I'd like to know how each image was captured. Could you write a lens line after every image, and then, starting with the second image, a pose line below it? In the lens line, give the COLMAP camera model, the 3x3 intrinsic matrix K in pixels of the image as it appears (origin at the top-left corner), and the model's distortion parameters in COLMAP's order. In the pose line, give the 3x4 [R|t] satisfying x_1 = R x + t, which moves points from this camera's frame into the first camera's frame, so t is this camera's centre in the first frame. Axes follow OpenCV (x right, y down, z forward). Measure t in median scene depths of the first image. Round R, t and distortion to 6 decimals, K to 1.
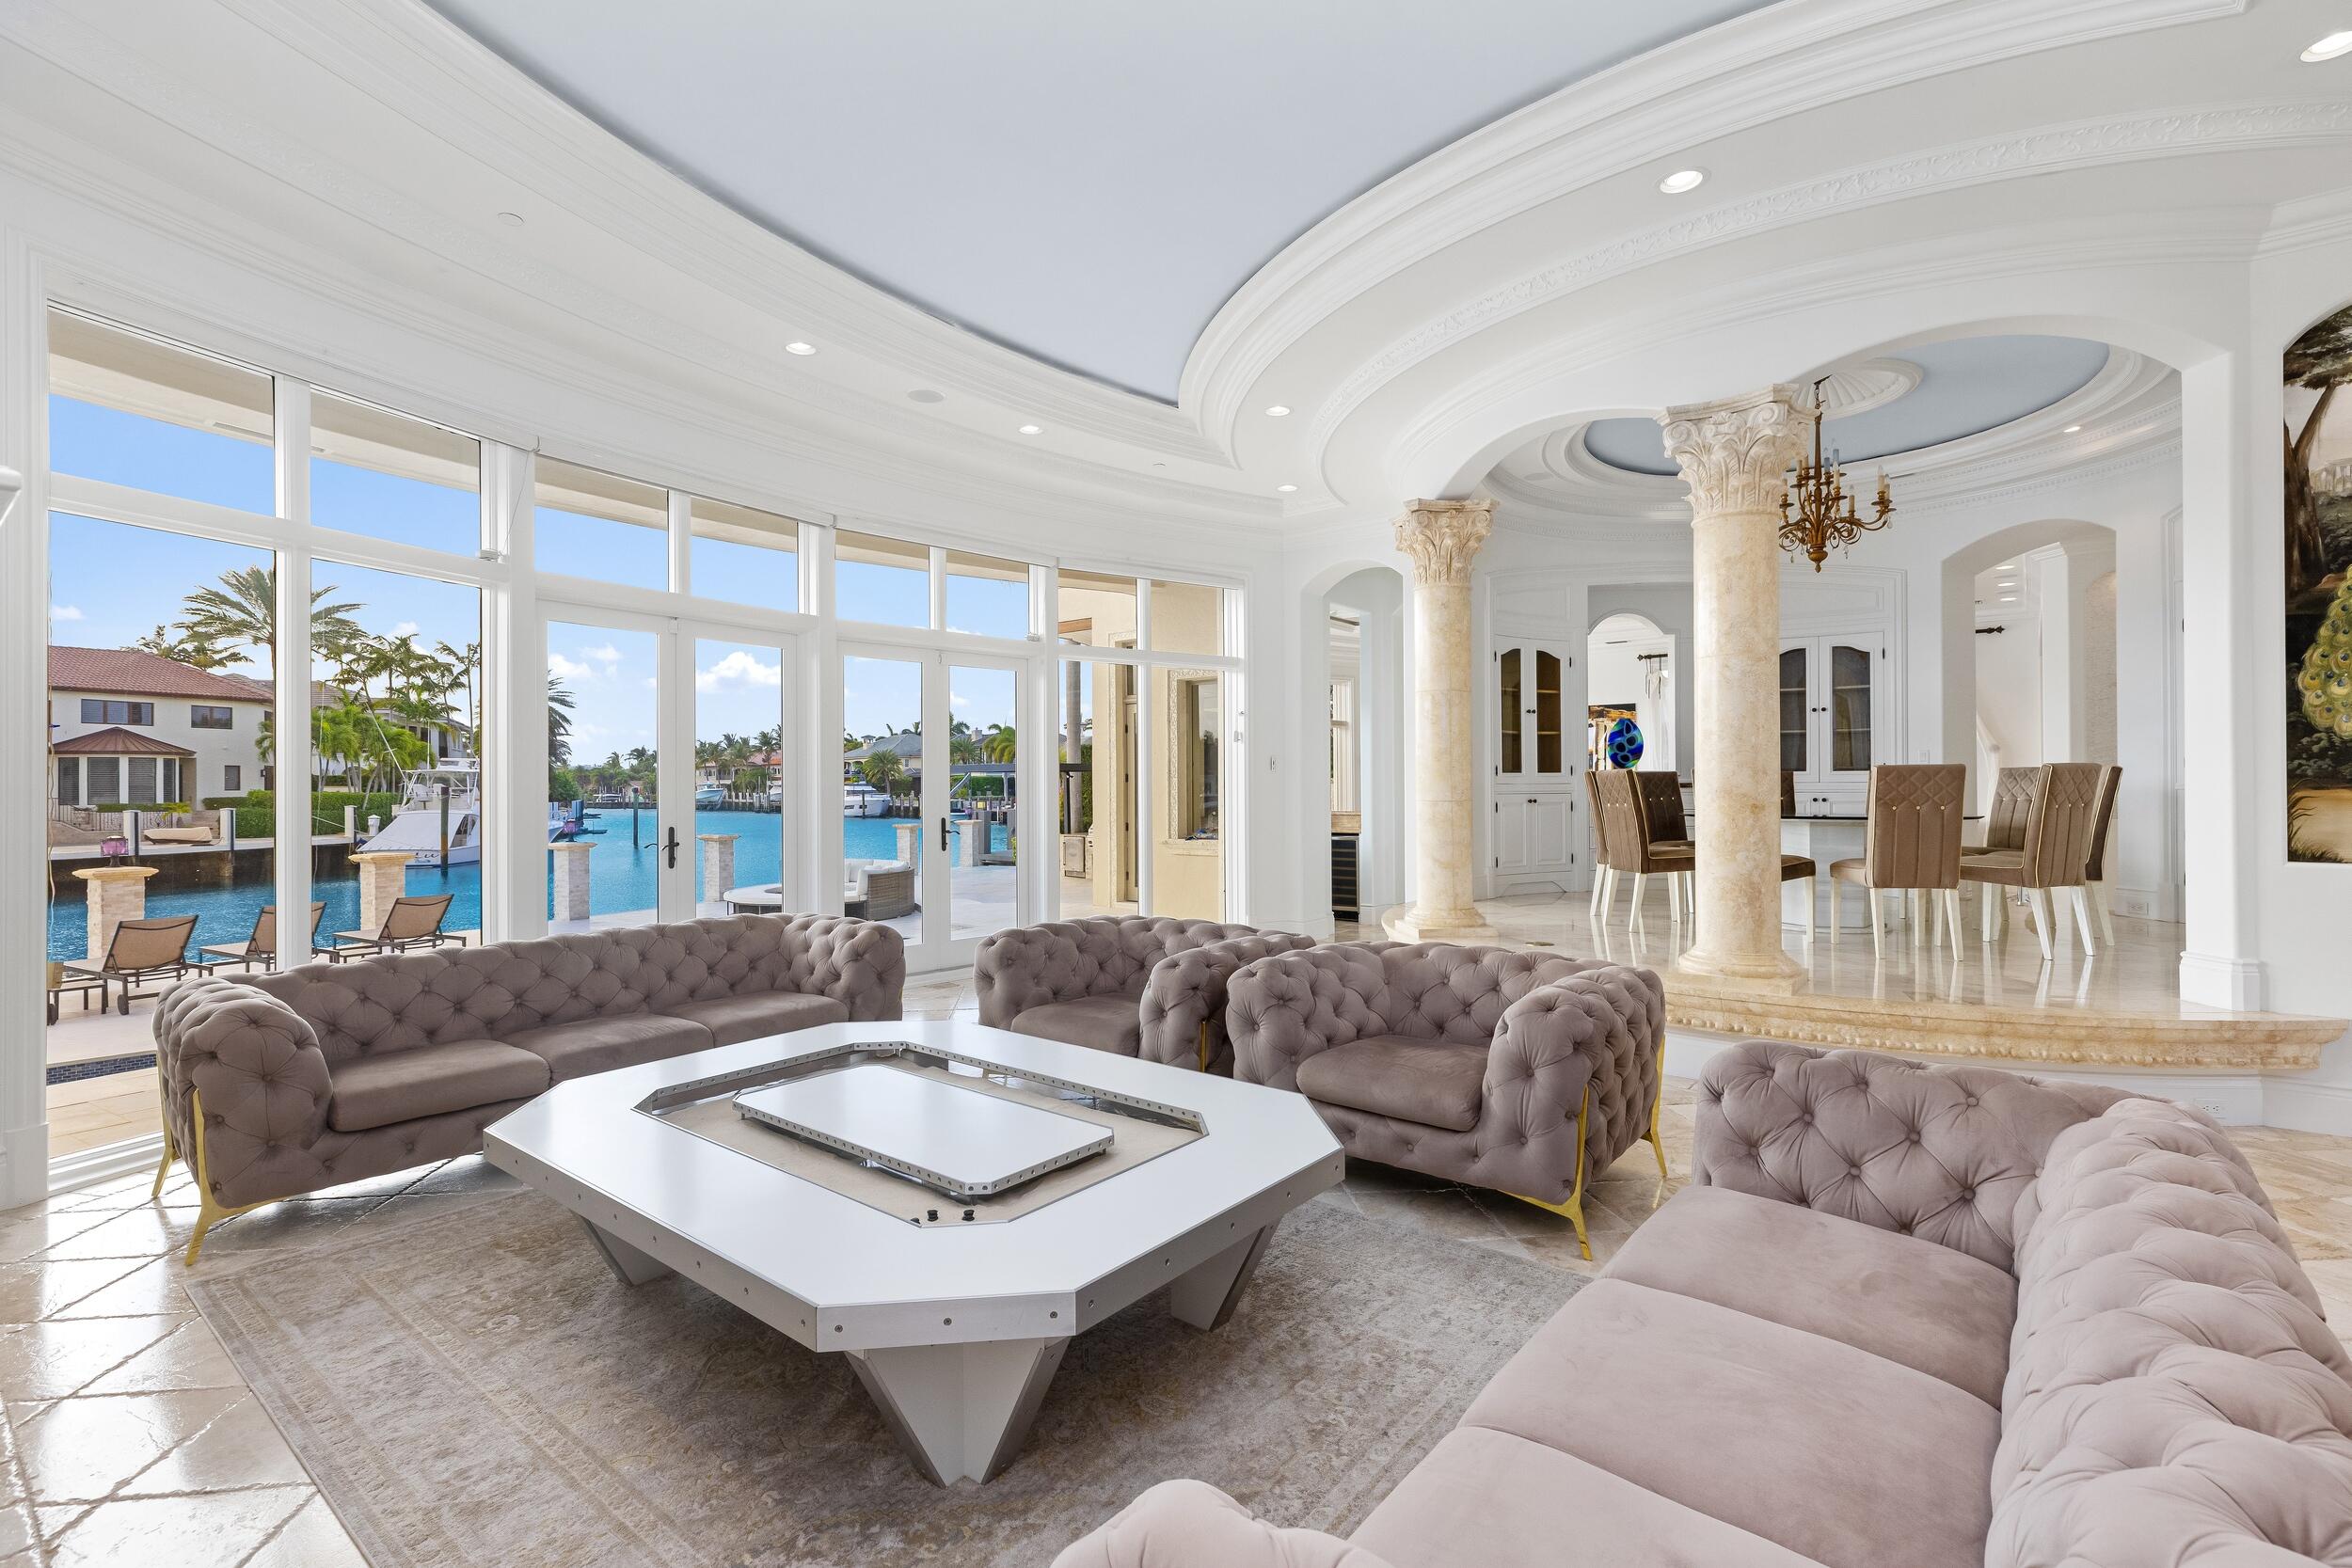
lens RADIAL K [[1071.4, 0, 1173.9], [0, 1071.4, 777.7], [0, 0, 1]] dist [0.005333, 0.001255]
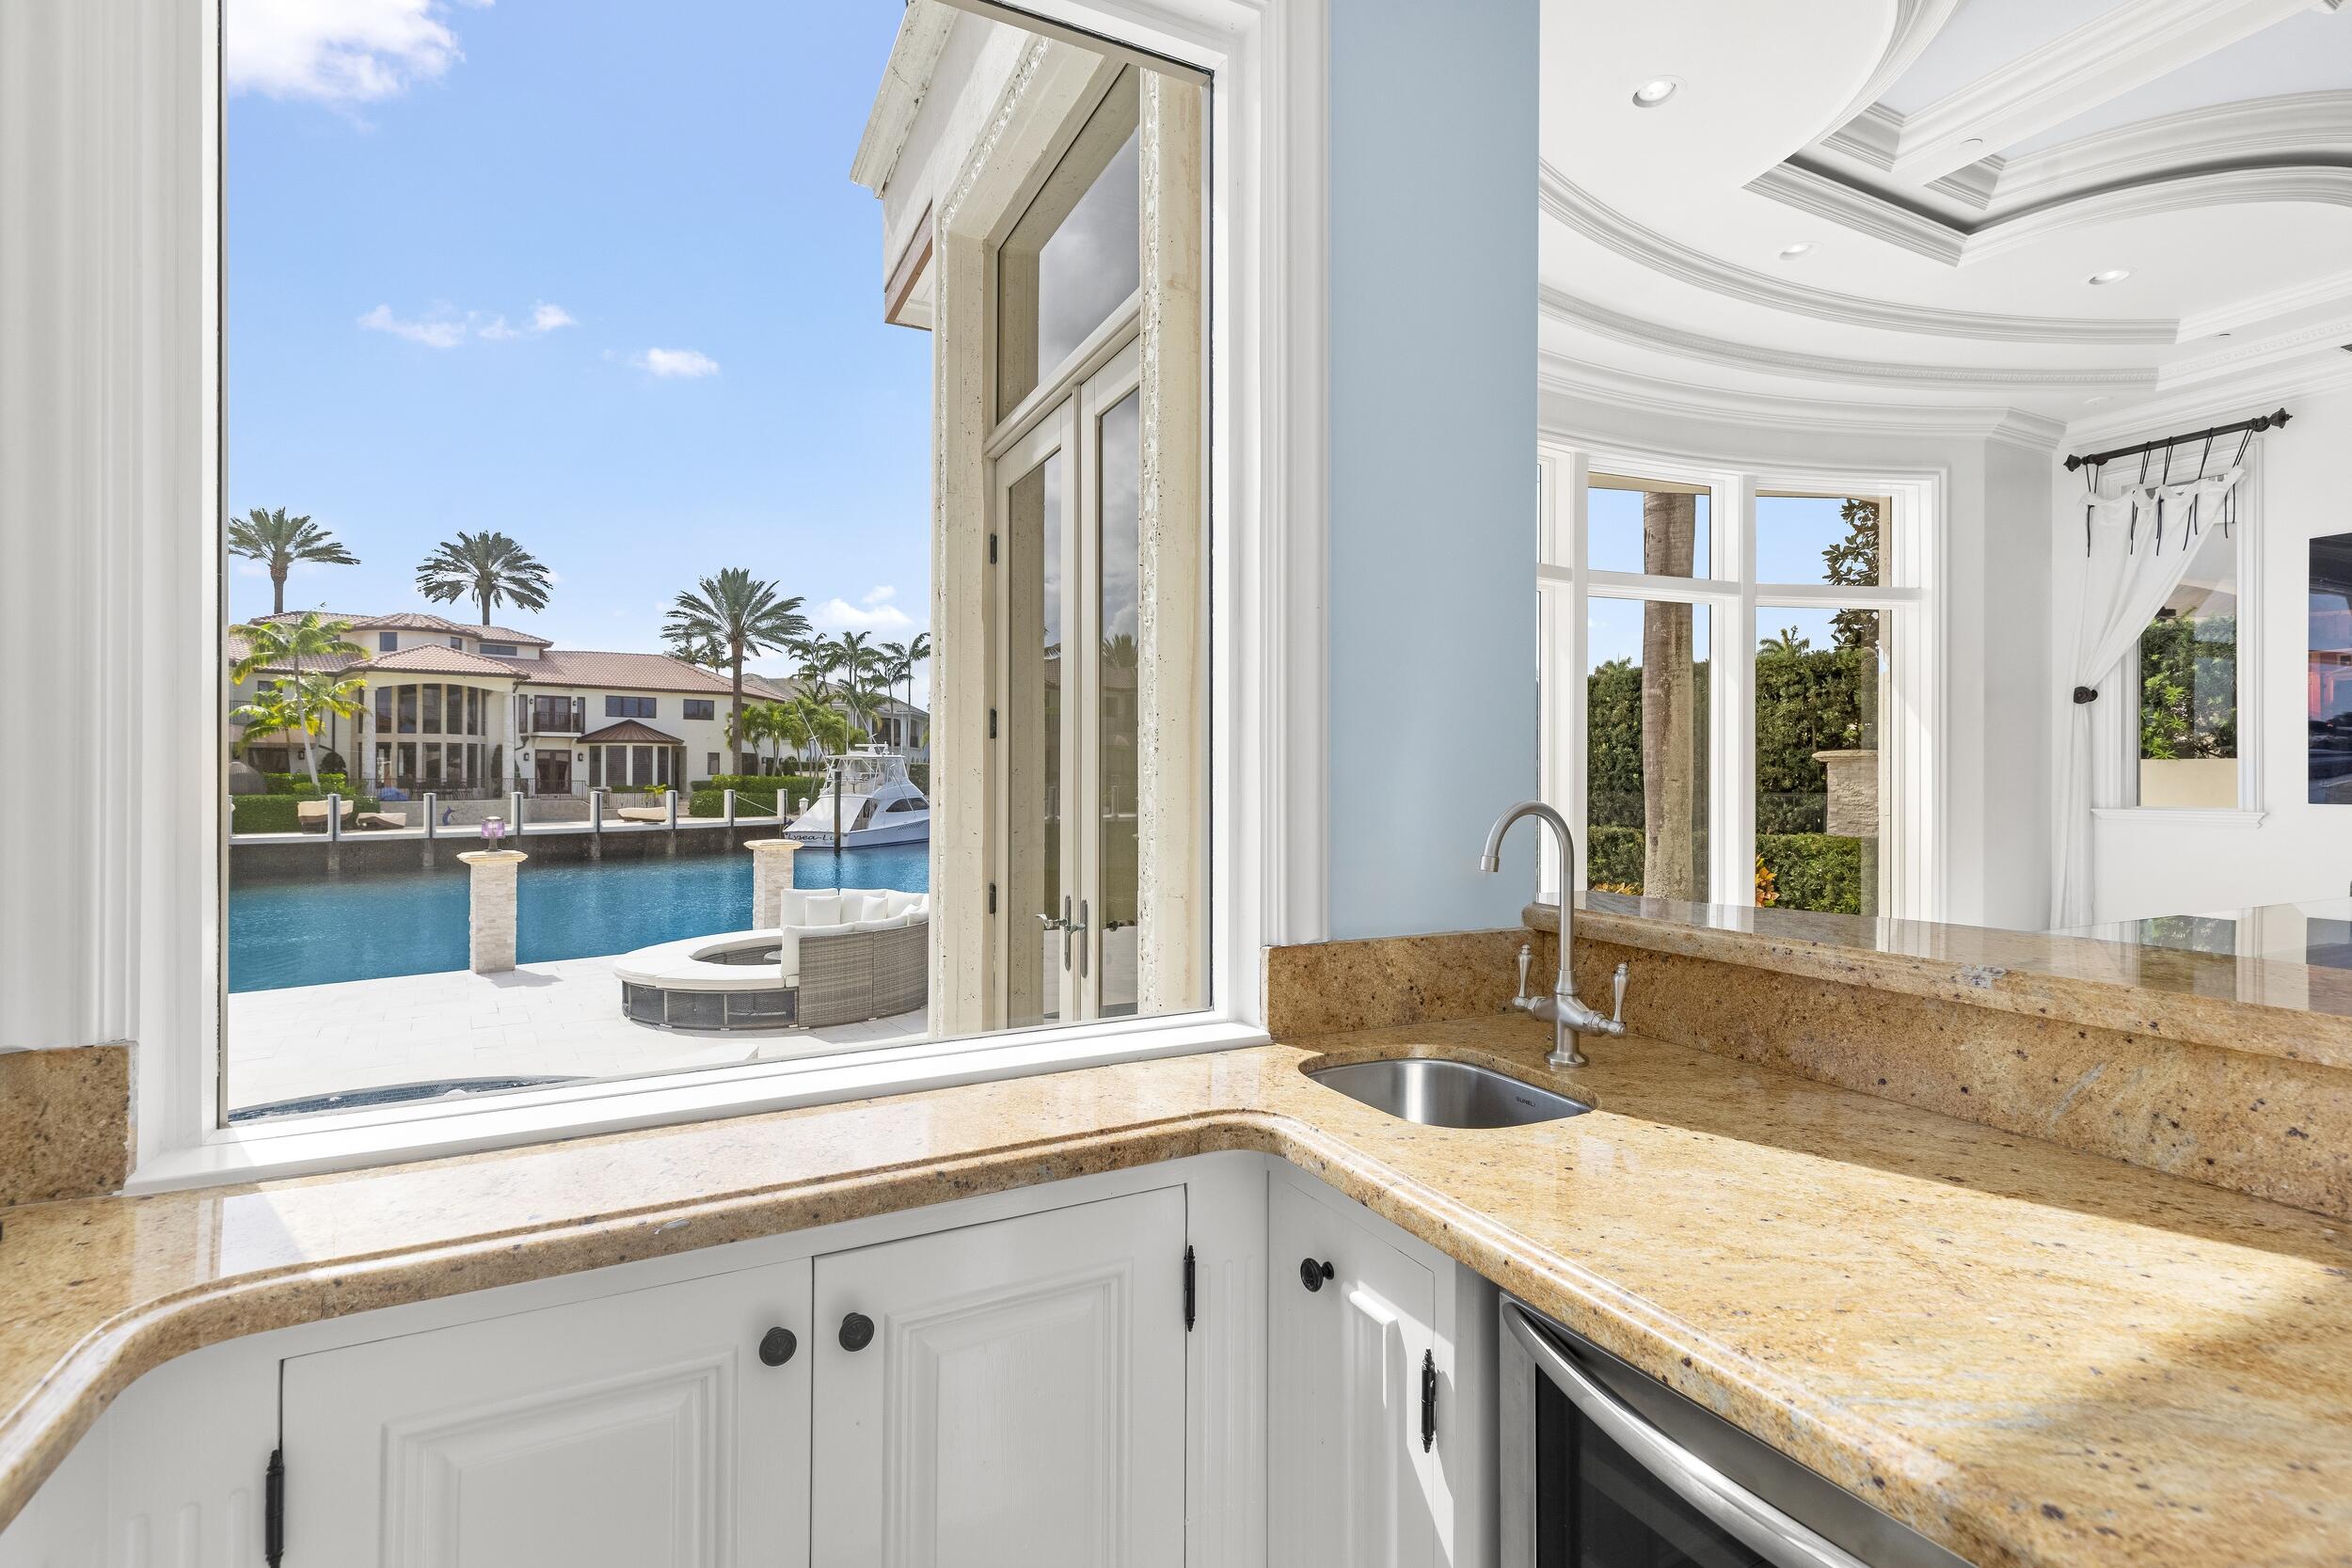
lens RADIAL K [[1071.4, 0, 1173.9], [0, 1071.4, 777.7], [0, 0, 1]] dist [0.005333, 0.001255]
pose [[0.911797, 0.003845, -0.410624, 0.026781], [0.001083, 0.999930, 0.011766, 0.002622], [0.410641, -0.011173, 0.911729, 0.185334]]
